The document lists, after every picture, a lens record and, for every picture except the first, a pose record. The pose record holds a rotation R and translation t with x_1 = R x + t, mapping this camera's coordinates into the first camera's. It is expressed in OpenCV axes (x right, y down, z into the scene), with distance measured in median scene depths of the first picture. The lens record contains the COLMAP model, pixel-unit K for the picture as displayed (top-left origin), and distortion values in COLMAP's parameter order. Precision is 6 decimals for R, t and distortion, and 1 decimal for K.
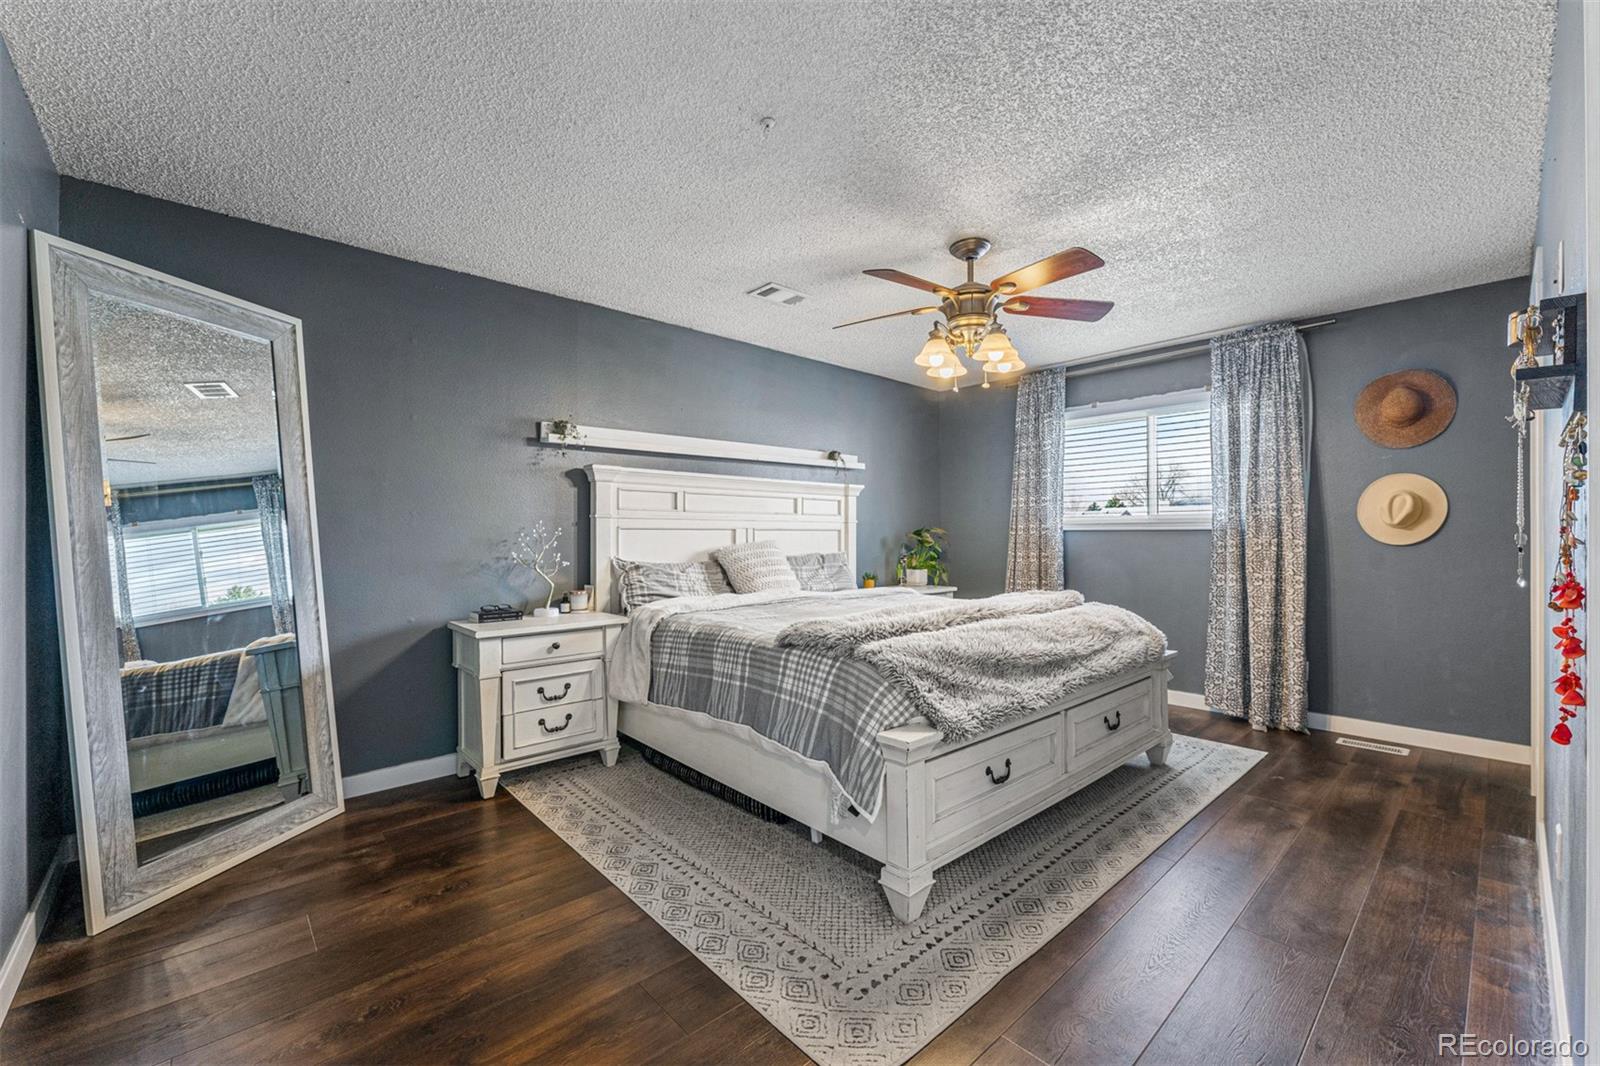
lens RADIAL K [[654.3, 0, 800.0], [0, 654.3, 533.0], [0, 0, 1]] dist [-0.000789, -0.000124]
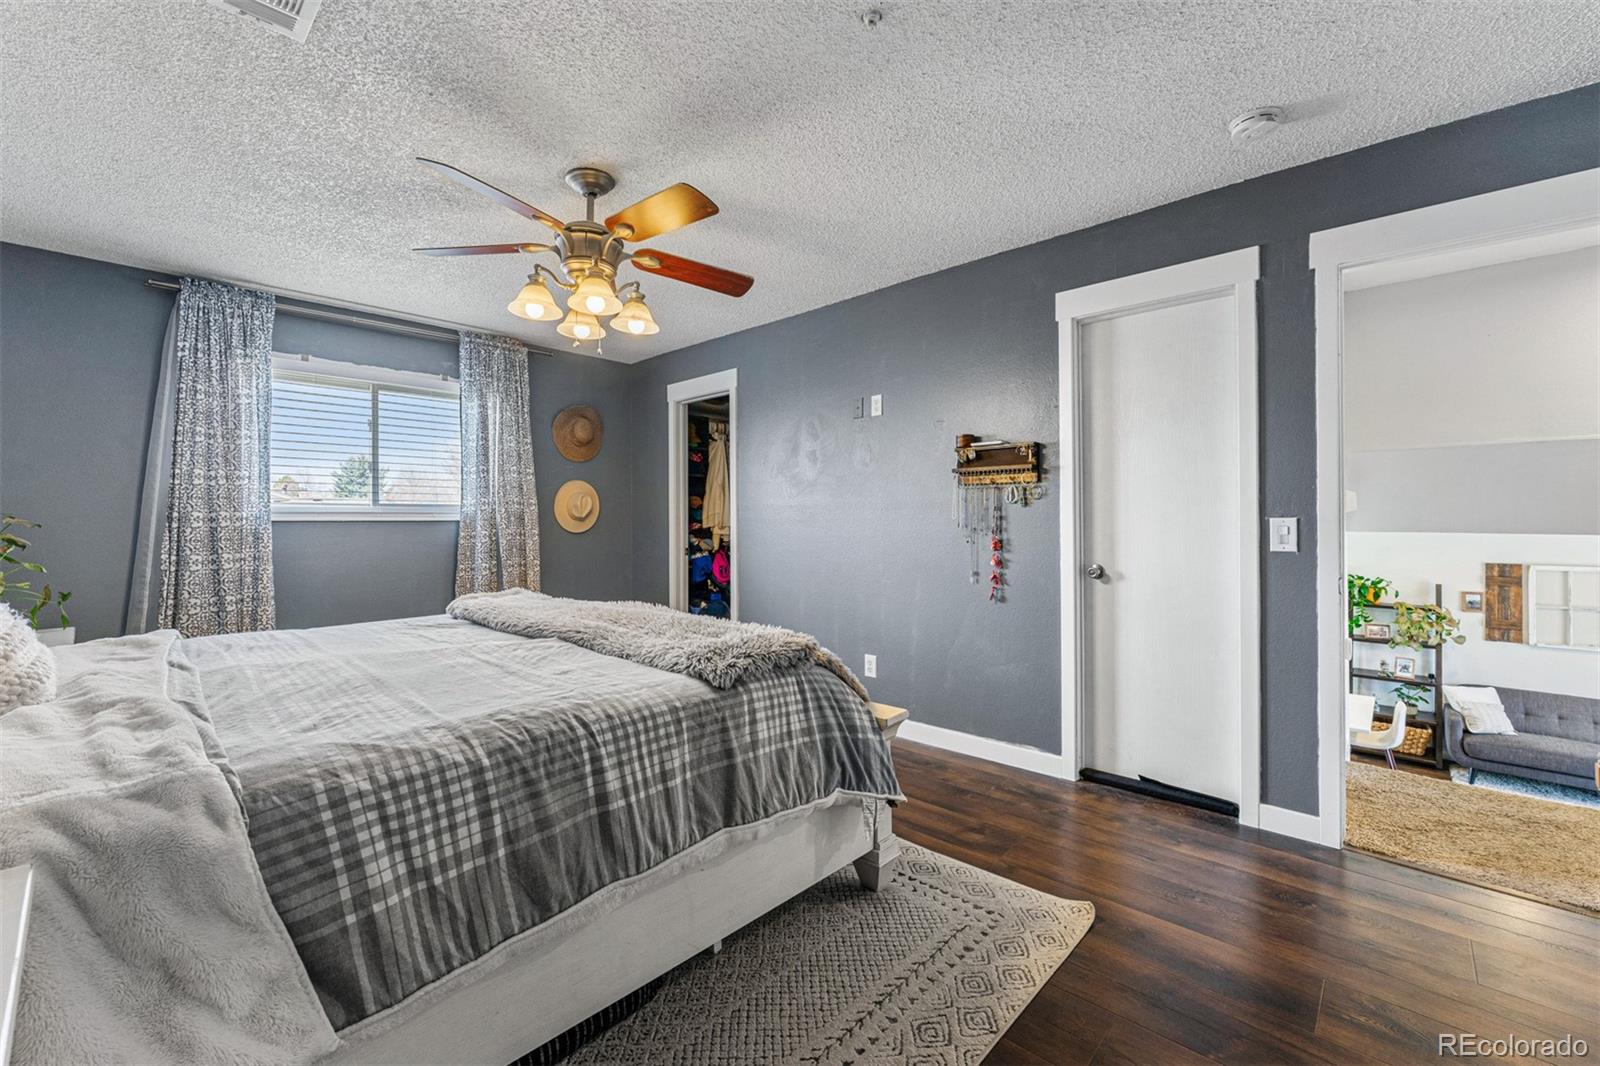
lens RADIAL K [[654.6, 0, 796.6], [0, 654.6, 518.2], [0, 0, 1]] dist [-0.001736, -0.000454]
pose [[-0.078774, 0.007664, 0.996863, -0.588170], [0.005042, 0.999961, -0.007289, 0.000674], [-0.996880, 0.004452, -0.078810, 0.805701]]
